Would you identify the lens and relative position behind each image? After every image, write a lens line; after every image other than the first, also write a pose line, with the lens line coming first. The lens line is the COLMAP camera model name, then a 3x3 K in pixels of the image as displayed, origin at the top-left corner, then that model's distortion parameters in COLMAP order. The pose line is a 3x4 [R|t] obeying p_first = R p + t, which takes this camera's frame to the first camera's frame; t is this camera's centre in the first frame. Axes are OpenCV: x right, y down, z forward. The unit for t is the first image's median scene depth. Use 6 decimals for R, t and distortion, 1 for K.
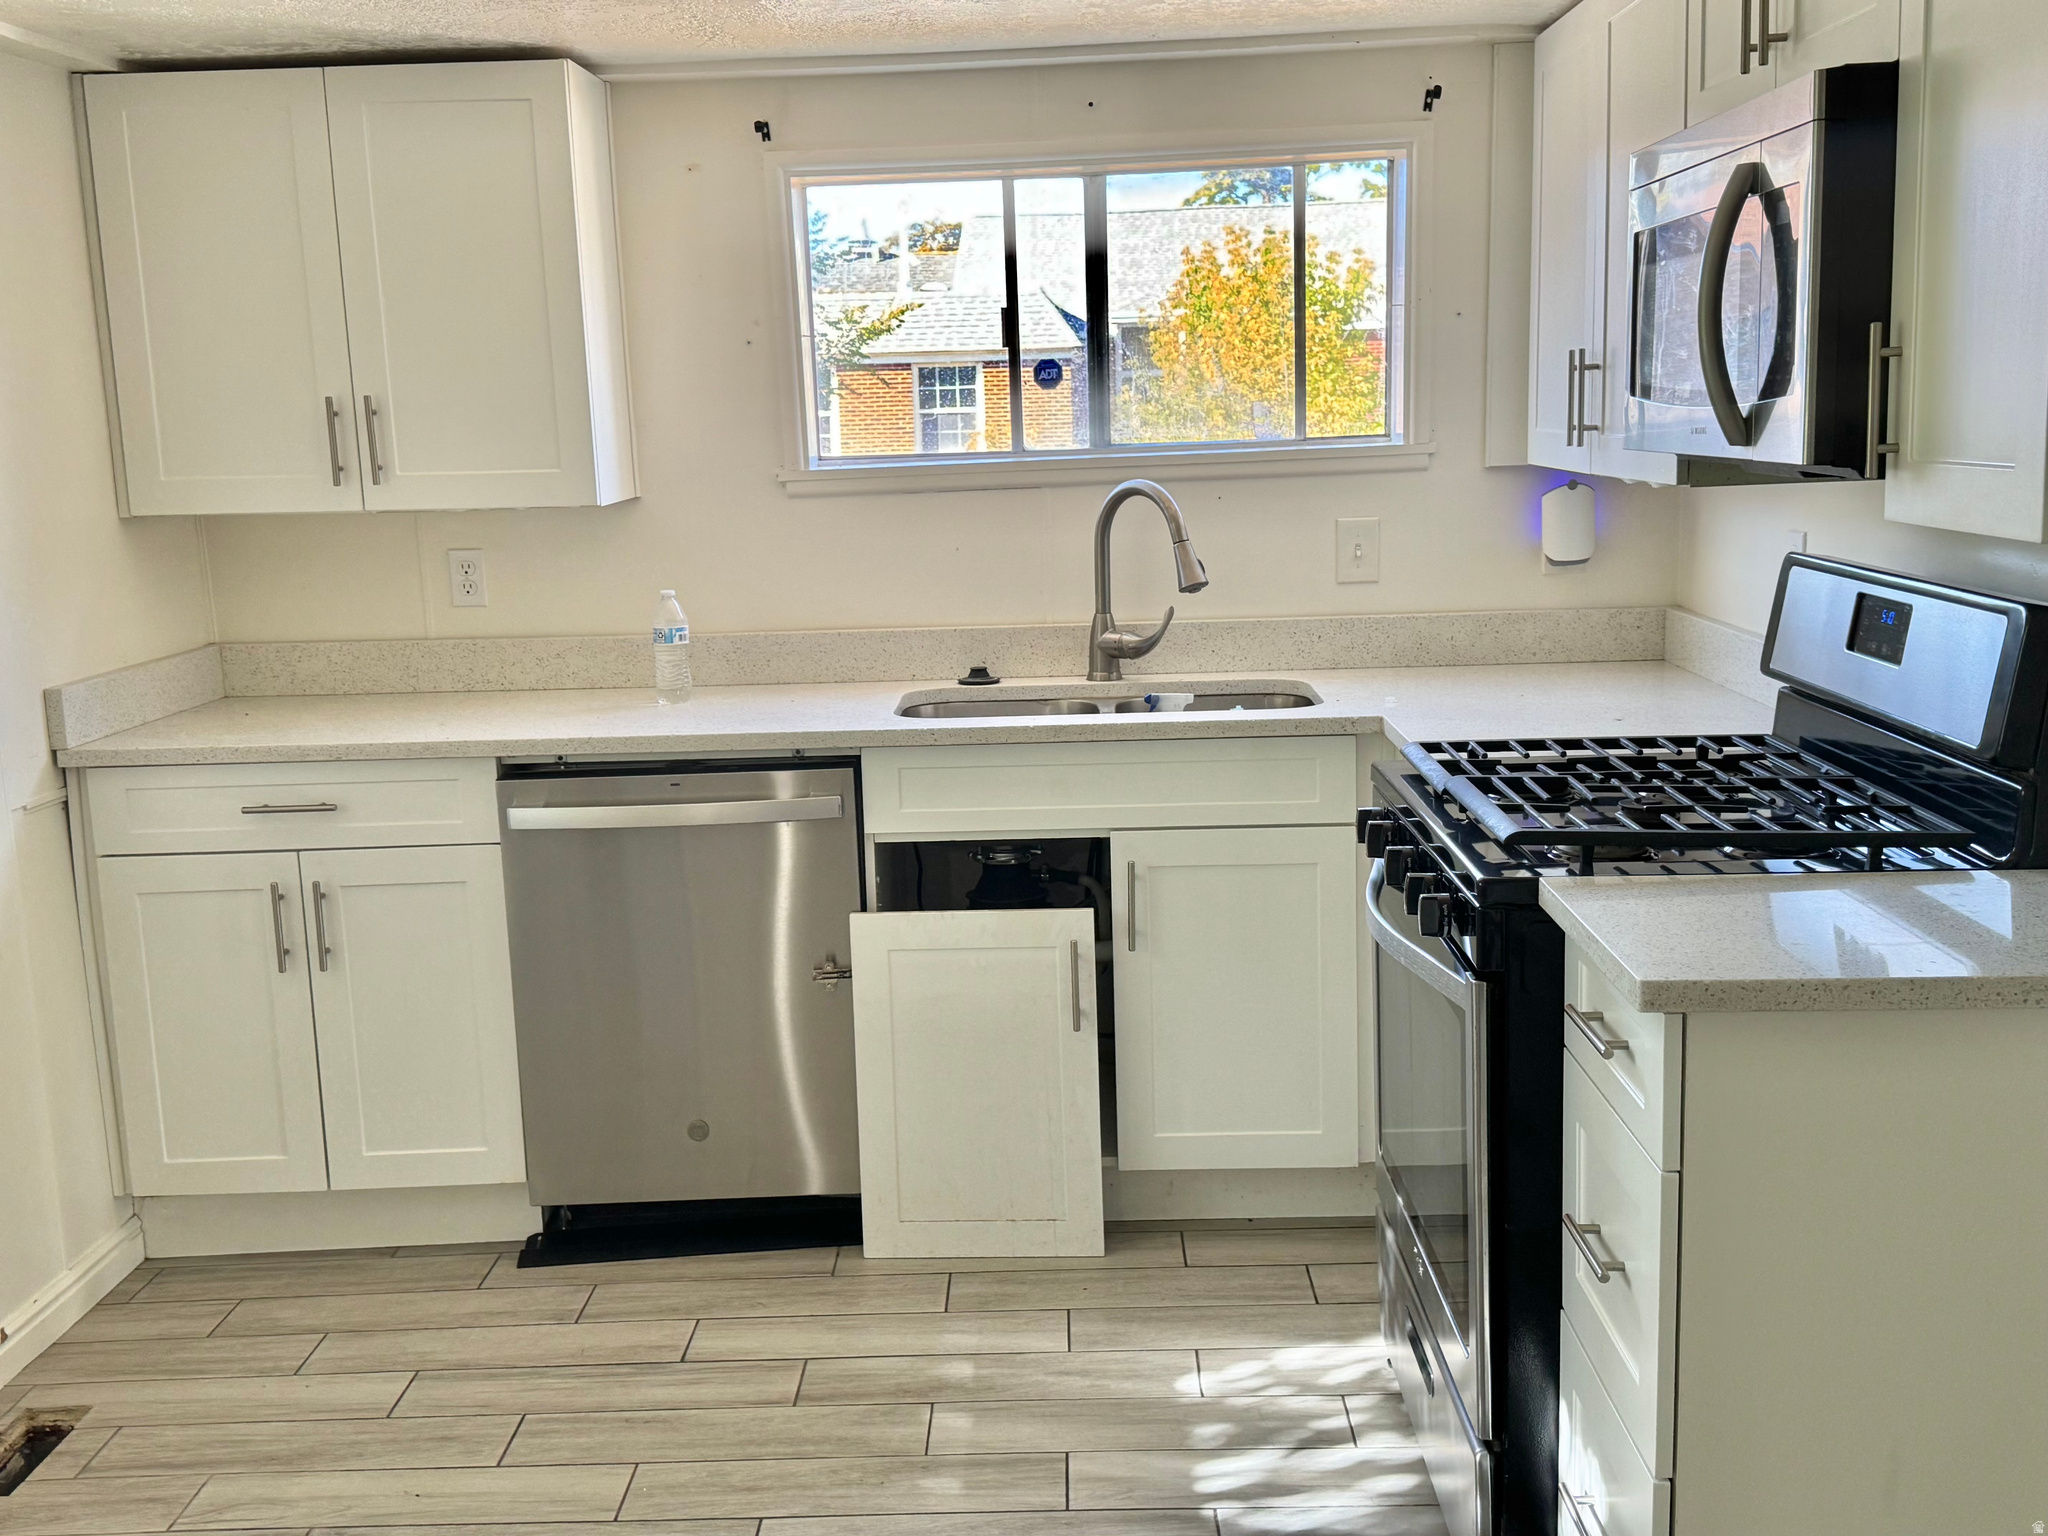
lens RADIAL K [[2064.9, 0, 1015.6], [0, 2064.9, 763.5], [0, 0, 1]] dist [0.203823, -0.421642]
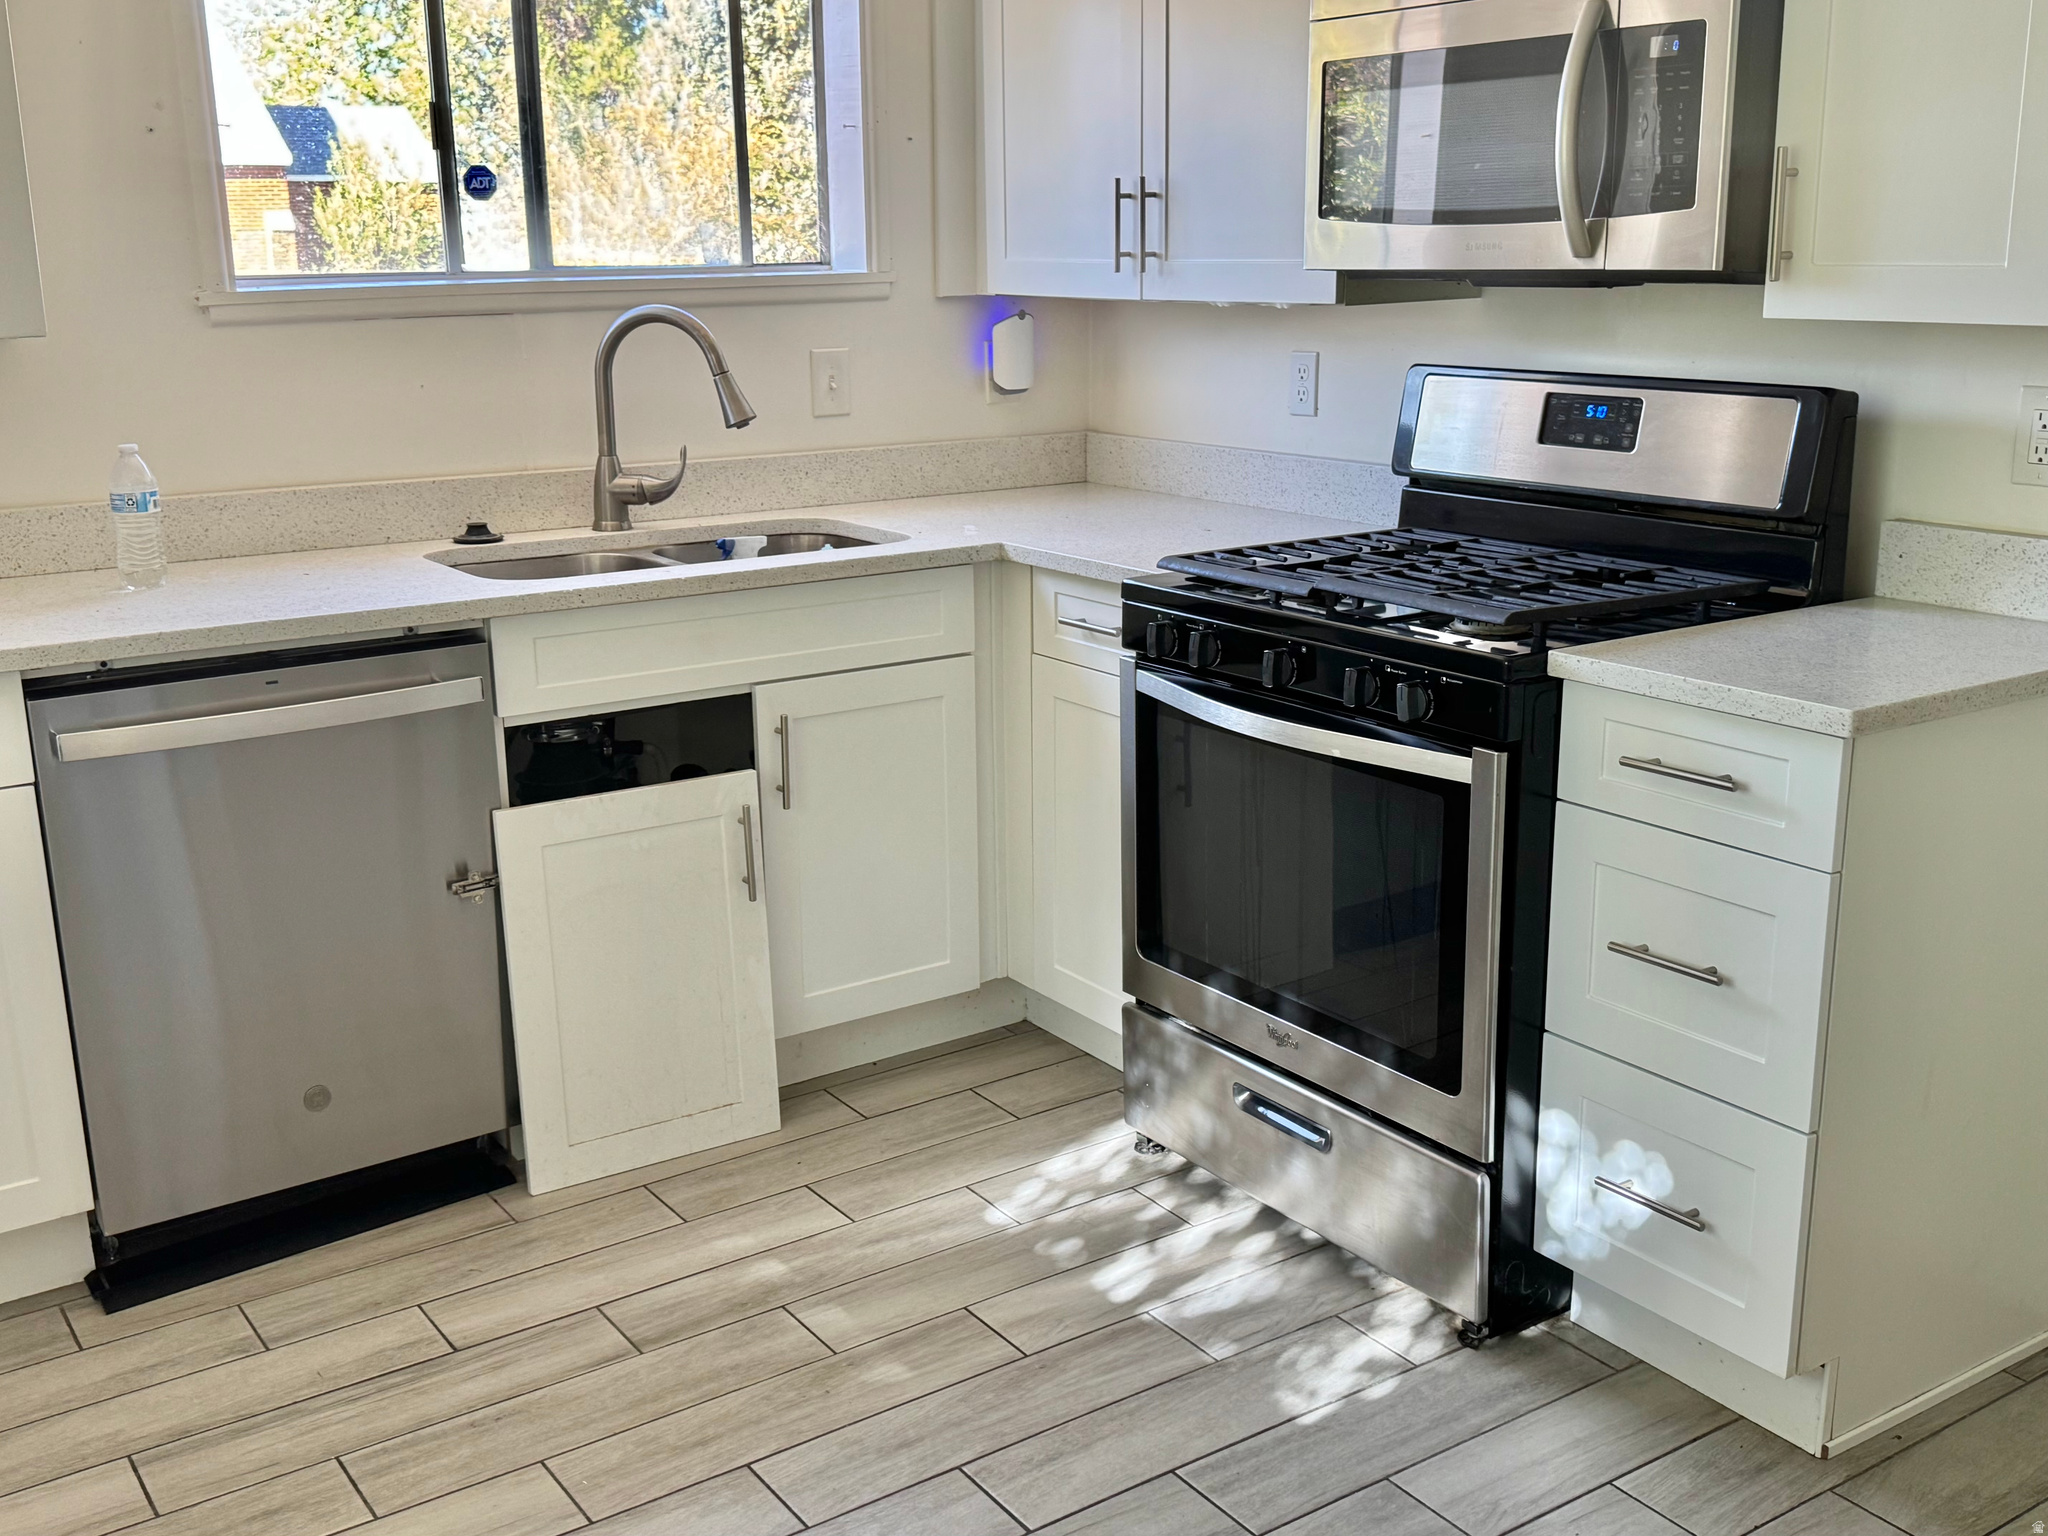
lens RADIAL K [[2064.9, 0, 1015.6], [0, 2064.9, 763.5], [0, 0, 1]] dist [0.203823, -0.421642]
pose [[0.814459, -0.125910, 0.566394, -0.383841], [0.088541, 0.991709, 0.093138, -0.009048], [-0.573425, -0.025708, 0.818855, 0.160064]]
